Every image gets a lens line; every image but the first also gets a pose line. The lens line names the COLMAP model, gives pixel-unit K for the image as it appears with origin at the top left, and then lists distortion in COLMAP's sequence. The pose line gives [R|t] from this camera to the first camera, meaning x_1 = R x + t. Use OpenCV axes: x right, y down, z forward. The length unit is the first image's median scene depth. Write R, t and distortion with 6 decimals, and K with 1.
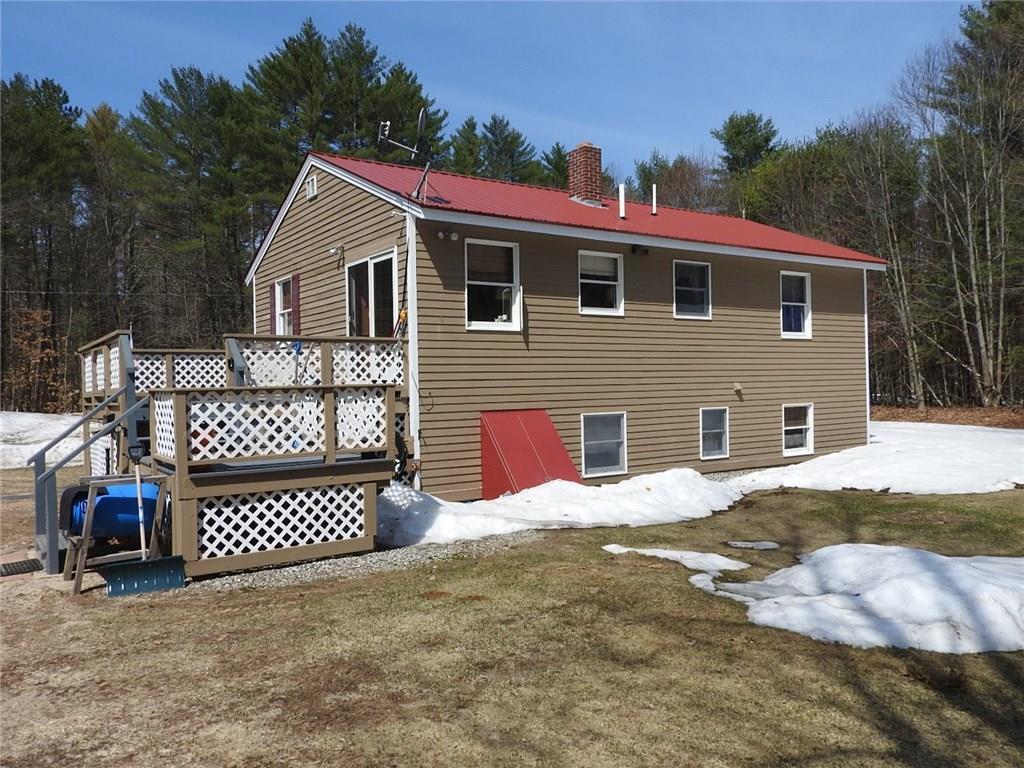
lens RADIAL K [[806.4, 0, 516.3], [0, 806.4, 381.7], [0, 0, 1]] dist [-0.004496, 0.010197]
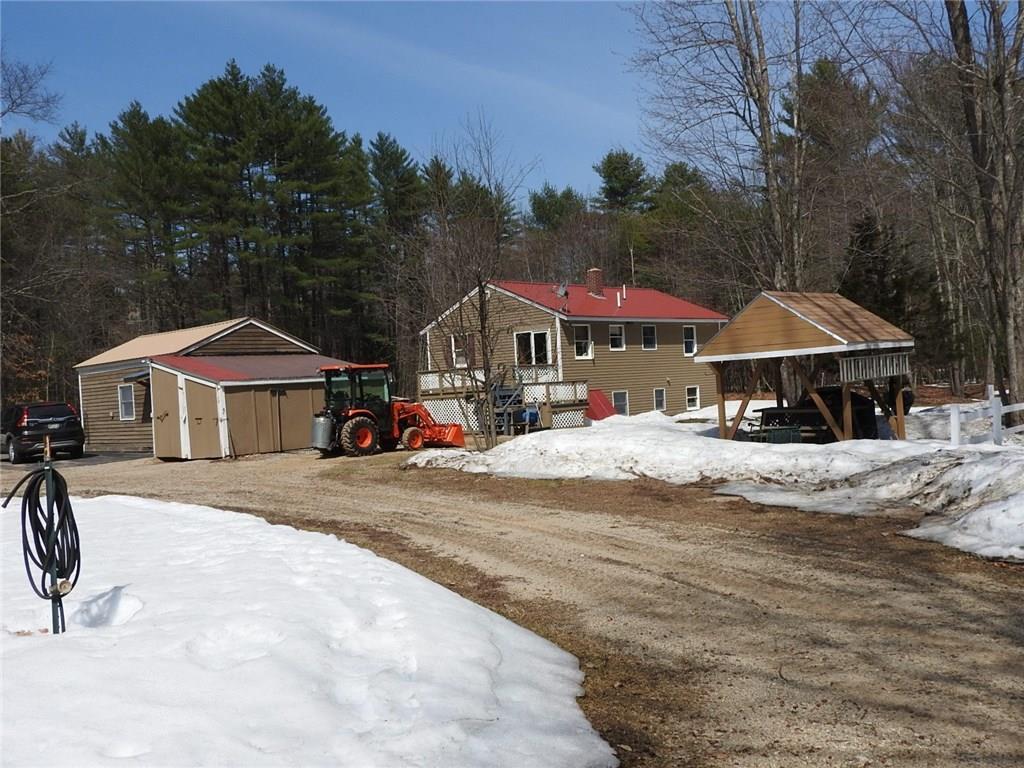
lens RADIAL K [[982.5, 0, 510.0], [0, 982.5, 386.8], [0, 0, 1]] dist [0.009936, 0.000000]
pose [[0.980777, -0.033822, 0.192176, -0.180738], [0.034160, 0.999415, 0.001554, 0.002158], [-0.192116, 0.005040, 0.981359, -0.423742]]
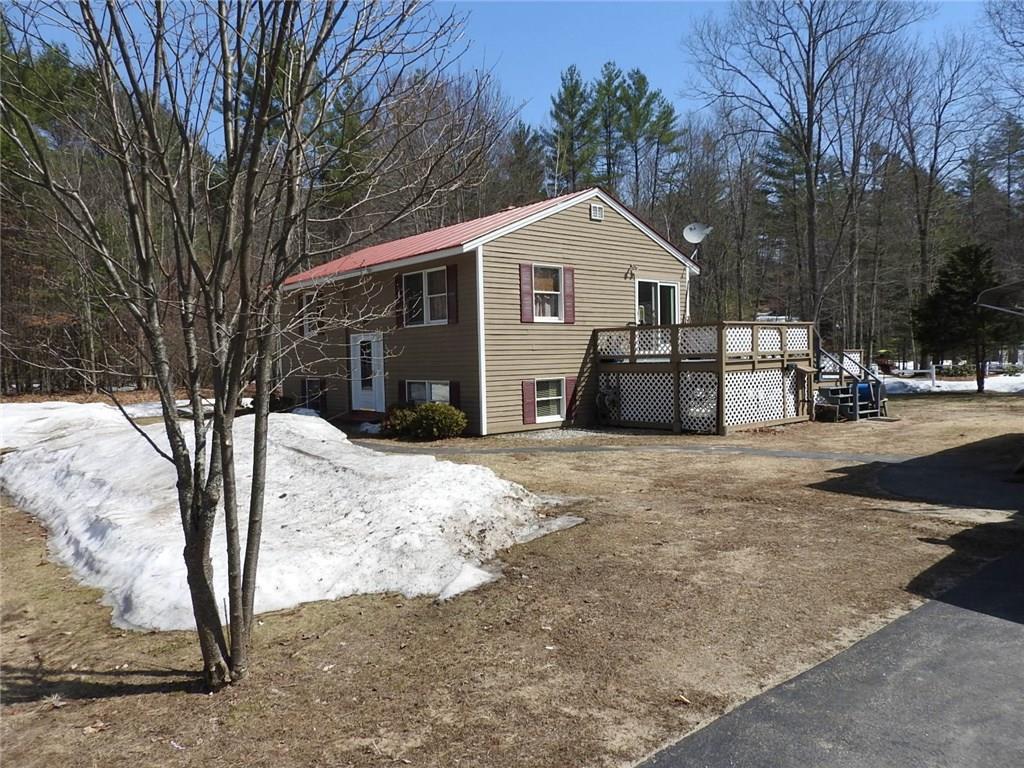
lens RADIAL K [[733.2, 0, 511.8], [0, 733.2, 380.4], [0, 0, 1]] dist [0.002999, 0.002218]
pose [[-0.087919, -0.020067, 0.995925, -0.381597], [0.017838, 0.999605, 0.021716, 0.005297], [-0.995968, 0.019674, -0.087526, 0.317534]]
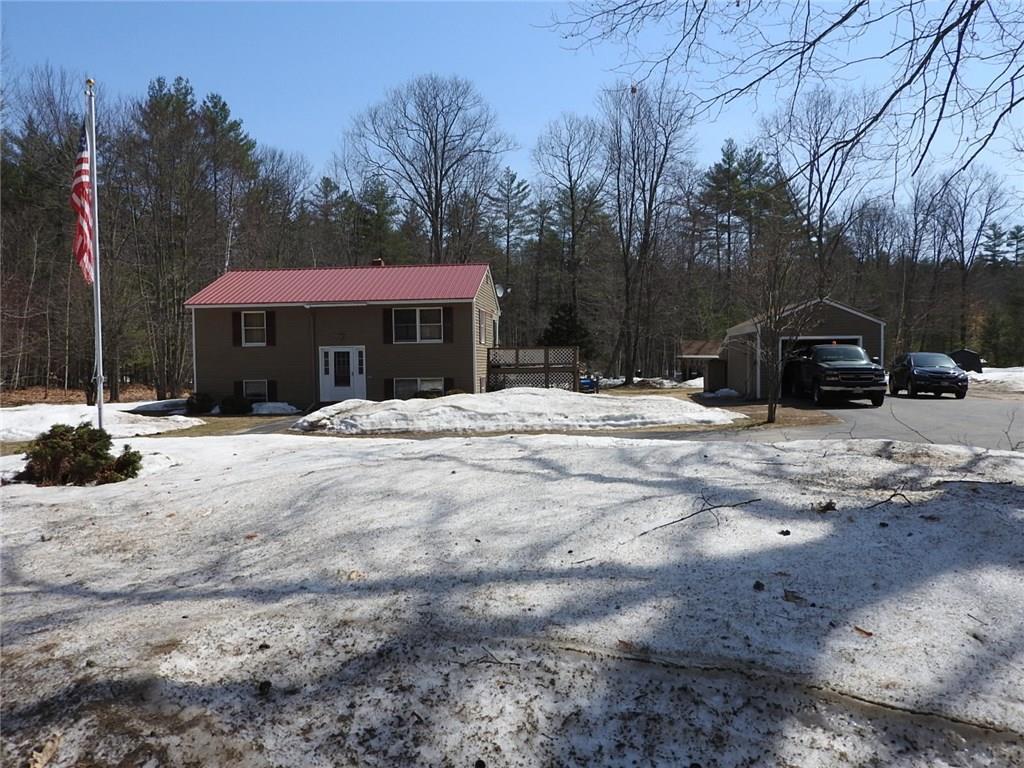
lens RADIAL K [[806.4, 0, 510.8], [0, 806.4, 387.6], [0, 0, 1]] dist [-0.004496, 0.010197]
pose [[-0.758165, 0.000733, 0.652062, -0.464296], [0.017977, 0.999643, 0.019779, 0.008248], [-0.651815, 0.026718, -0.757908, 0.693446]]
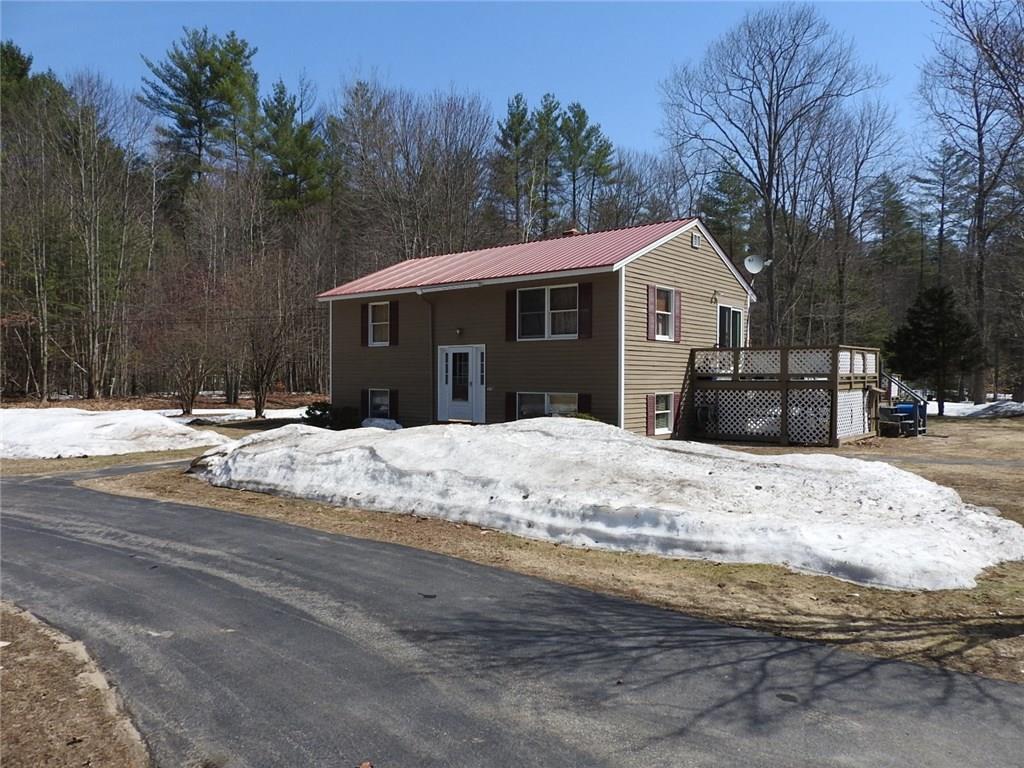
lens RADIAL K [[733.2, 0, 510.8], [0, 733.2, 382.0], [0, 0, 1]] dist [0.002999, 0.002218]
pose [[-0.264766, 0.000965, 0.964312, -0.374740], [-0.007281, 0.999969, -0.003000, 0.007920], [-0.964285, -0.007816, -0.264751, 0.426788]]
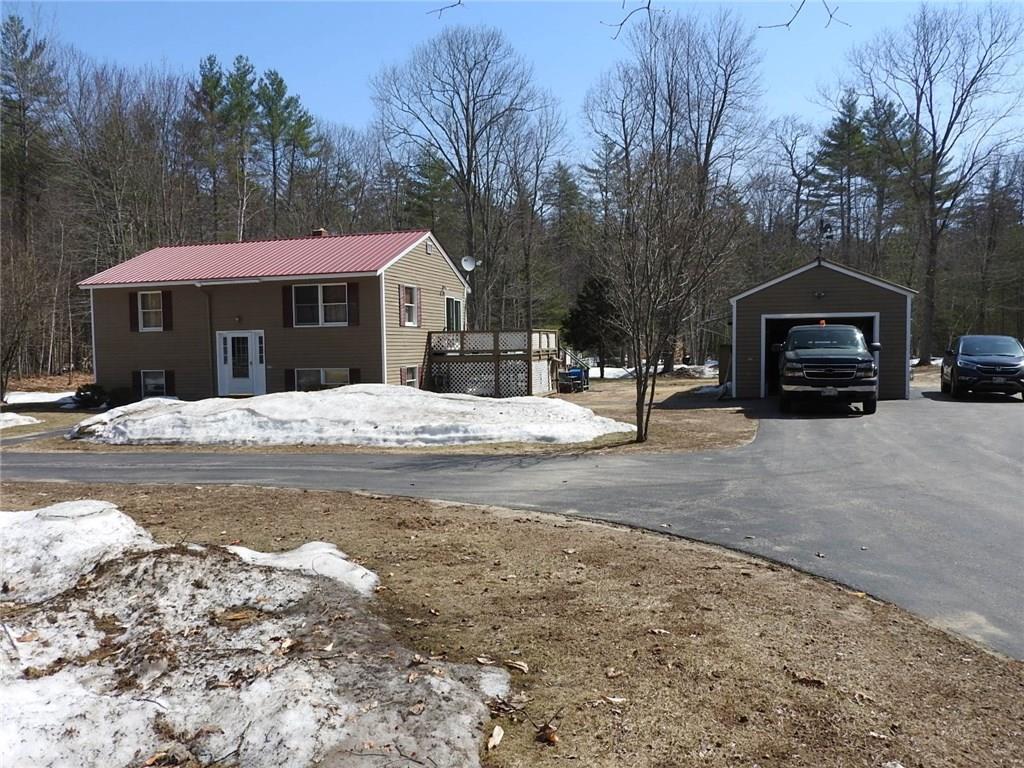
lens RADIAL K [[806.4, 0, 511.7], [0, 806.4, 384.0], [0, 0, 1]] dist [-0.004496, 0.010197]
pose [[-0.623272, -0.015676, 0.781848, -0.483371], [0.018281, 0.999234, 0.034609, 0.006489], [-0.781792, 0.035864, -0.622507, 0.522696]]
